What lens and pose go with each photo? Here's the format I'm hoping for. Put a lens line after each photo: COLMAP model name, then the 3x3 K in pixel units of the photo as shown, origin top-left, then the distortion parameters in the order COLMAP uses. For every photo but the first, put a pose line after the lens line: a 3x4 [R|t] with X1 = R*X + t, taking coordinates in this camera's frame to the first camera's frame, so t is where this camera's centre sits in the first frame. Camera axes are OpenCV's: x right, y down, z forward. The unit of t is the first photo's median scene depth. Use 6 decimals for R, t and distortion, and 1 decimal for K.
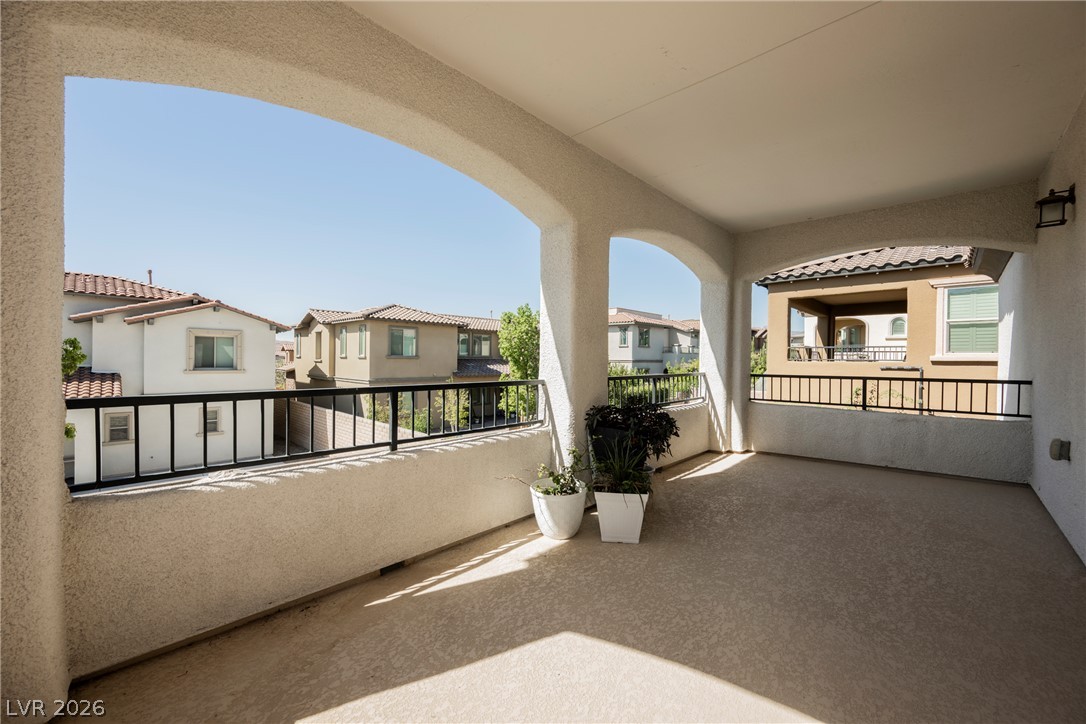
lens RADIAL K [[430.9, 0, 540.7], [0, 430.9, 355.8], [0, 0, 1]] dist [-0.001809, -0.000038]
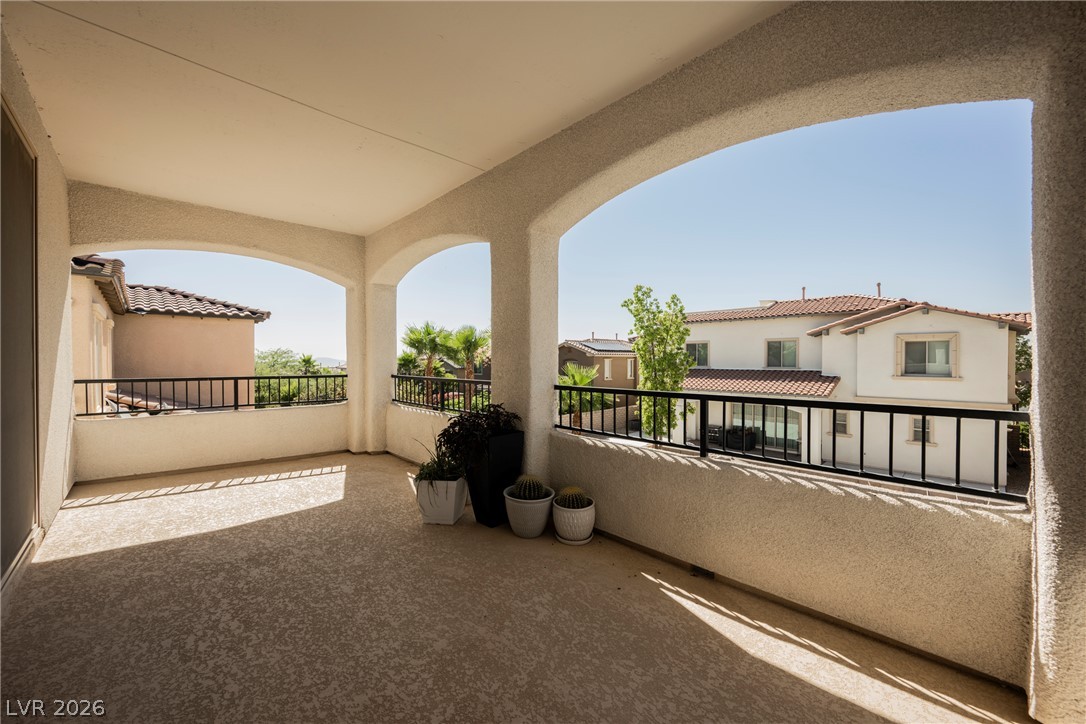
lens RADIAL K [[423.2, 0, 545.6], [0, 423.2, 363.2], [0, 0, 1]] dist [-0.000397, -0.000274]
pose [[-0.050627, -0.001504, -0.998716, 0.918174], [0.006549, 0.999977, -0.001838, 0.003435], [0.998696, -0.006634, -0.050616, 0.941254]]
